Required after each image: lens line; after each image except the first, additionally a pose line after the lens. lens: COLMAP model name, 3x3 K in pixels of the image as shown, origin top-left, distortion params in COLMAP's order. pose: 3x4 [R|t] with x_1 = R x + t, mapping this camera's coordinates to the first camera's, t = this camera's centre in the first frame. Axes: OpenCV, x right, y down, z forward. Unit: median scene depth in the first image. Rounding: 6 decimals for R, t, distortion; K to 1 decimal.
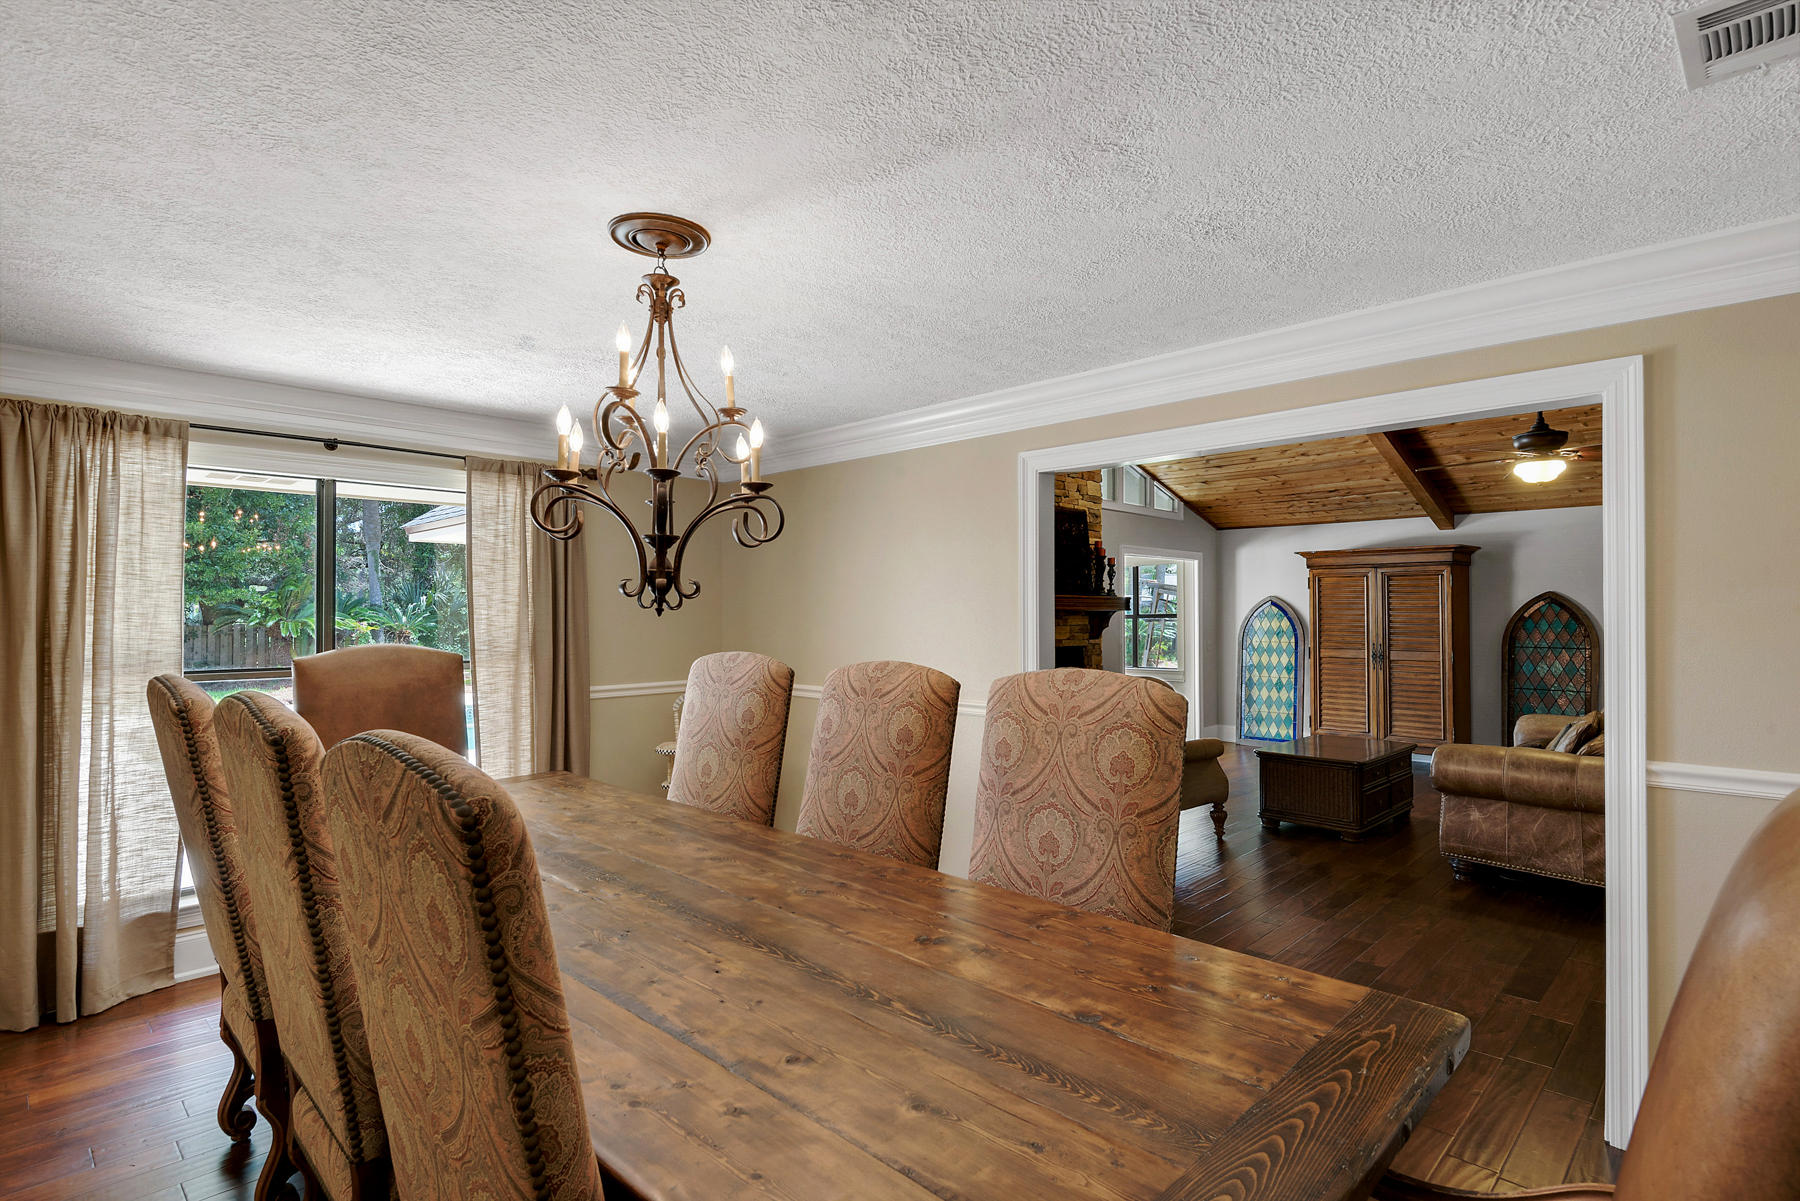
lens RADIAL K [[889.3, 0, 895.4], [0, 889.3, 617.3], [0, 0, 1]] dist [0.041206, -0.027619]
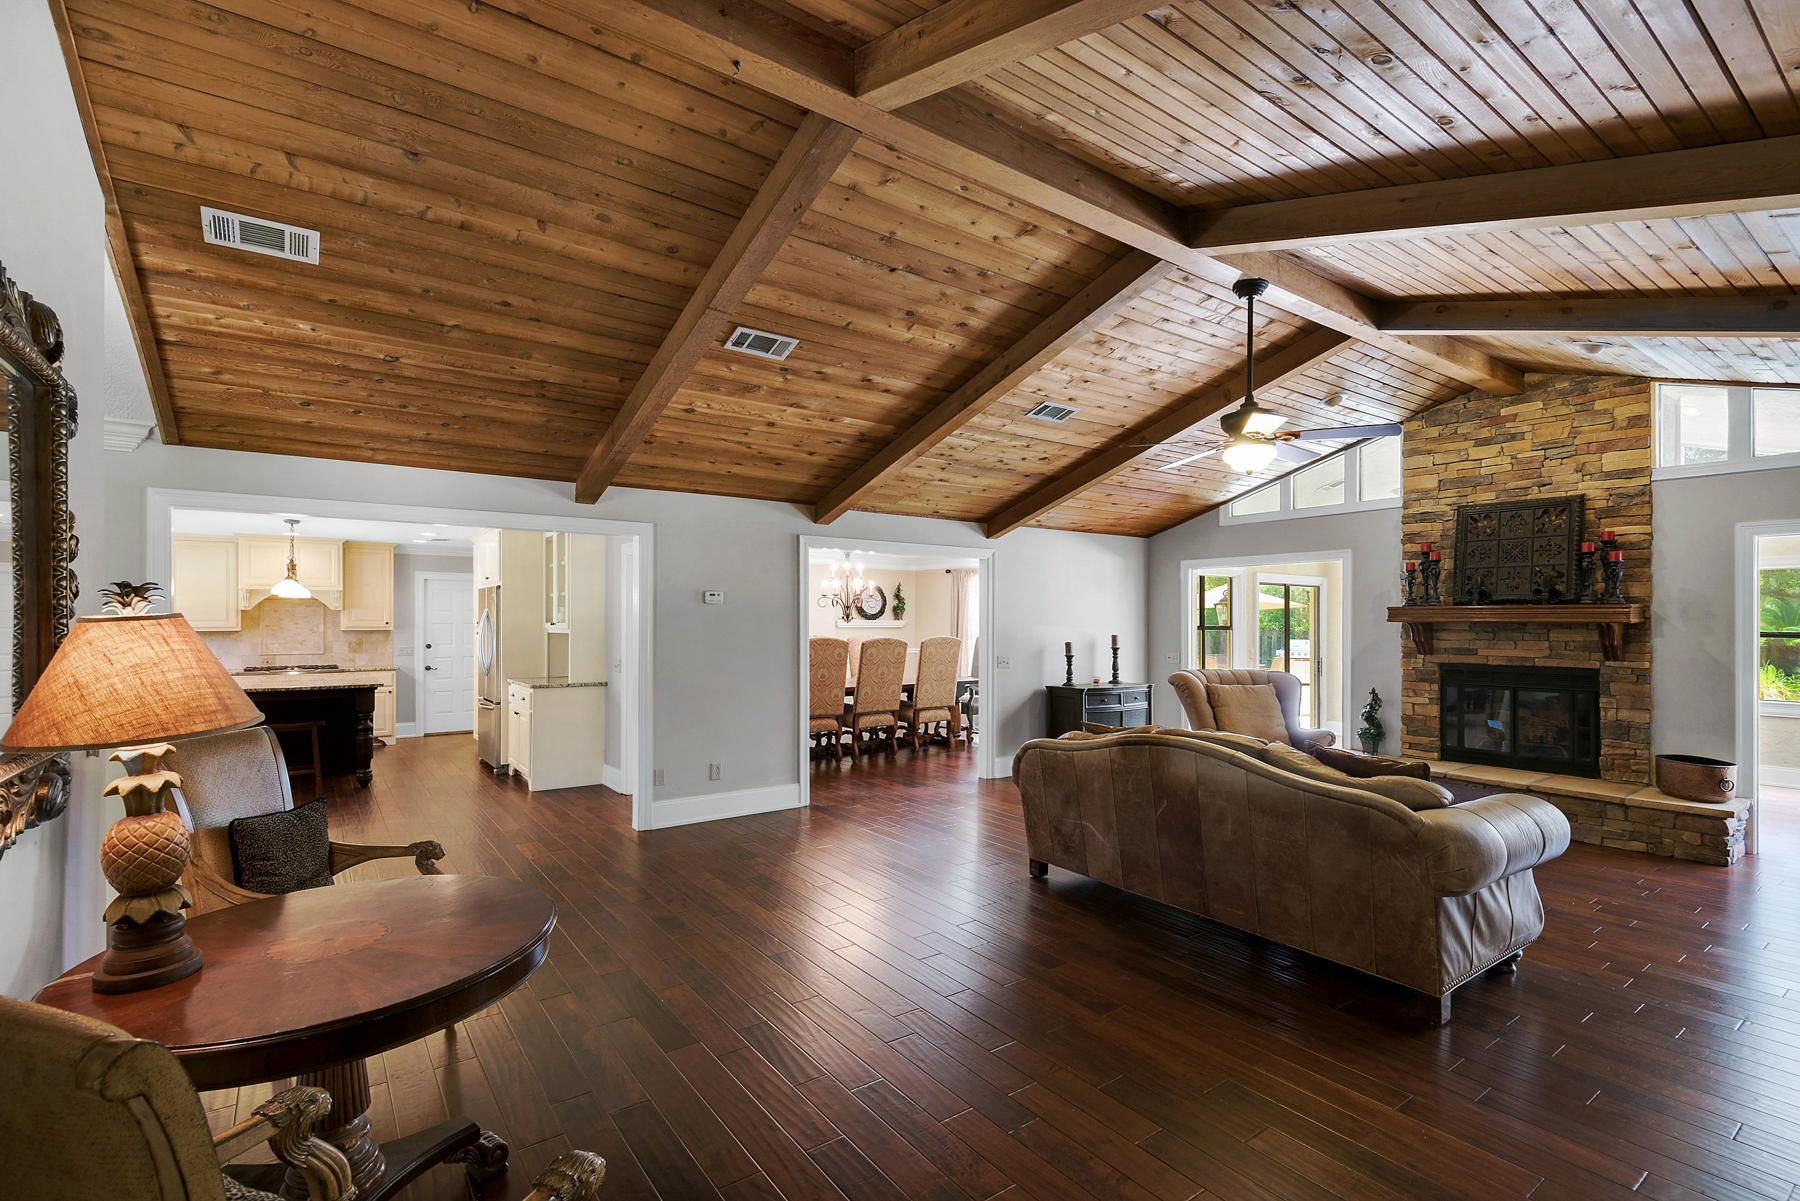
lens RADIAL K [[816.3, 0, 879.8], [0, 816.3, 617.4], [0, 0, 1]] dist [-0.003489, -0.000838]
pose [[-0.179519, -0.009754, -0.983706, 1.017782], [-0.009319, 0.999923, -0.008215, -0.000546], [0.983710, 0.007692, -0.179596, 0.516916]]
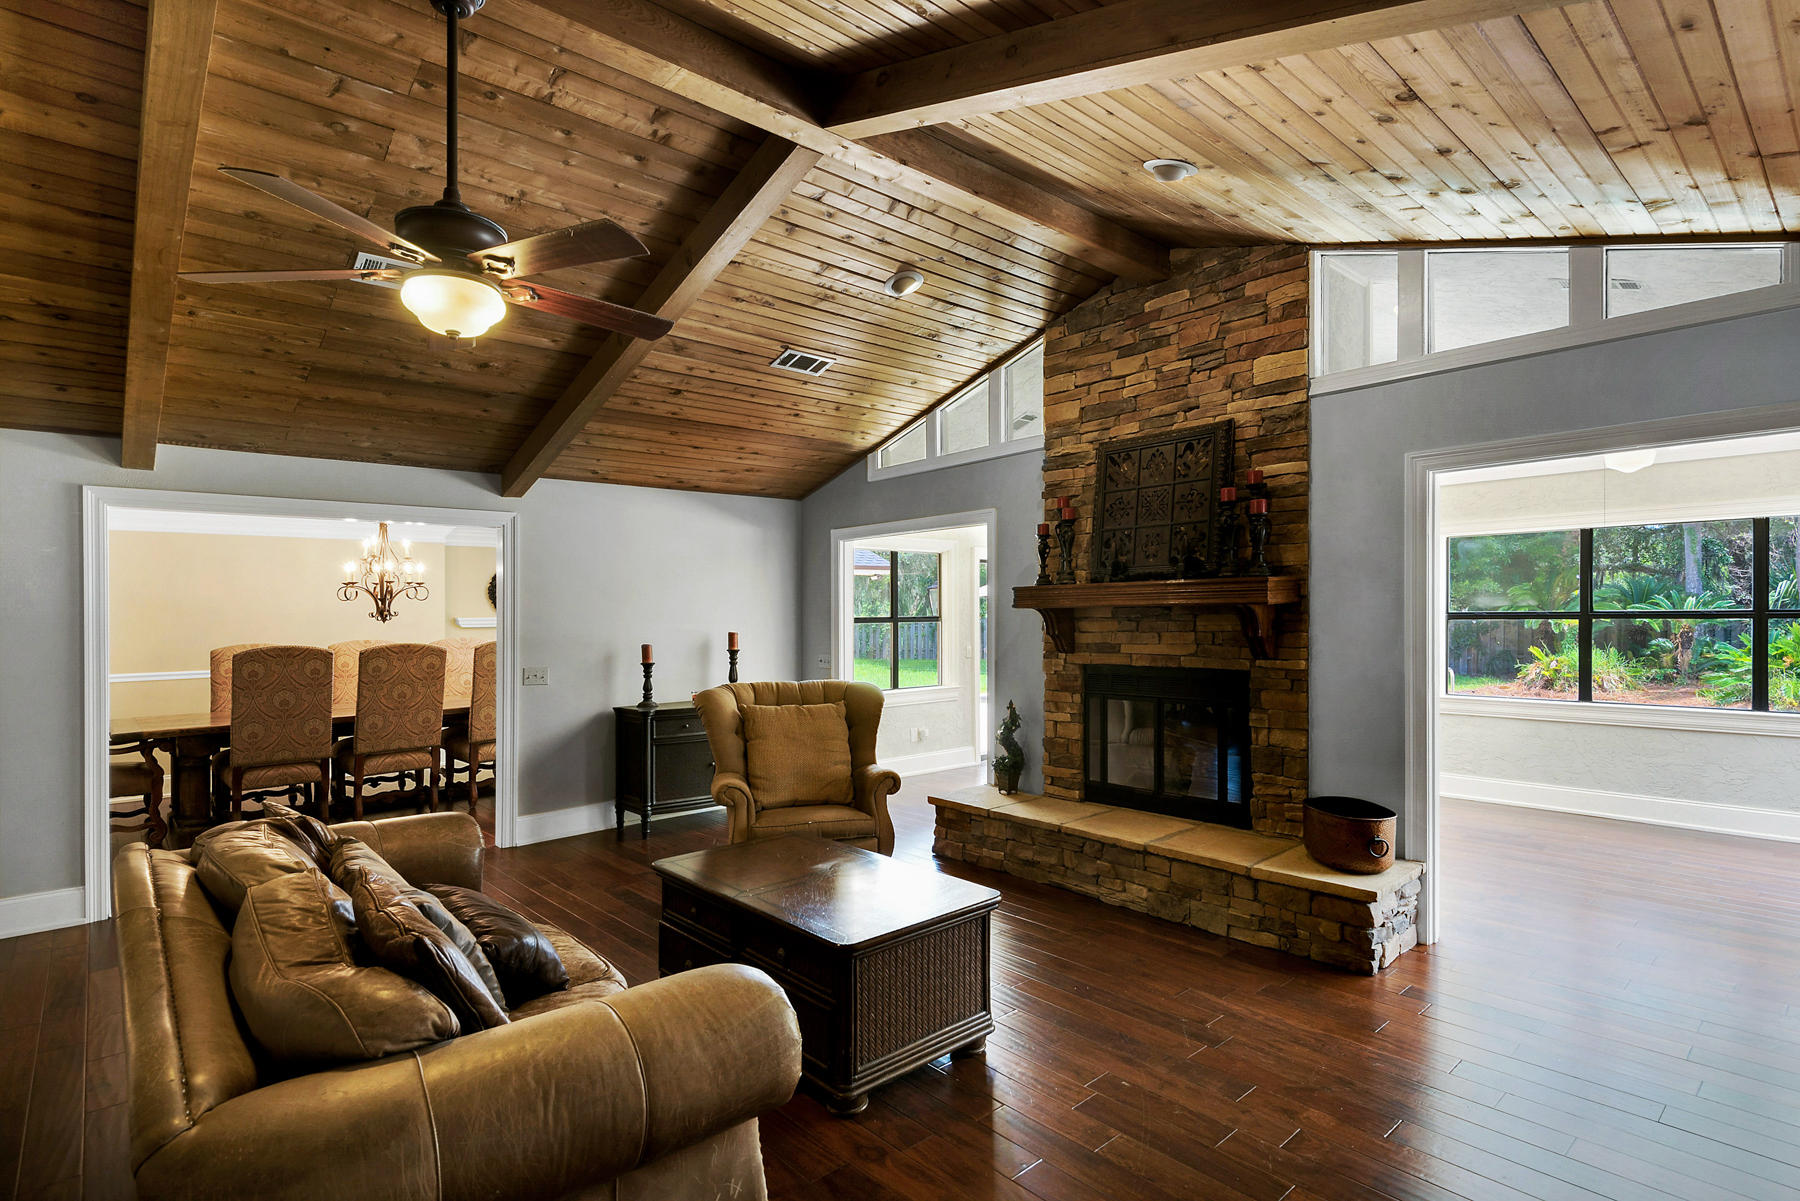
lens RADIAL K [[889.3, 0, 895.4], [0, 889.3, 617.3], [0, 0, 1]] dist [0.041206, -0.027619]
pose [[-0.062664, 0.001009, -0.998034, 0.763957], [0.010333, 0.999947, 0.000362, -0.002143], [0.997981, -0.010290, -0.062671, 0.822100]]
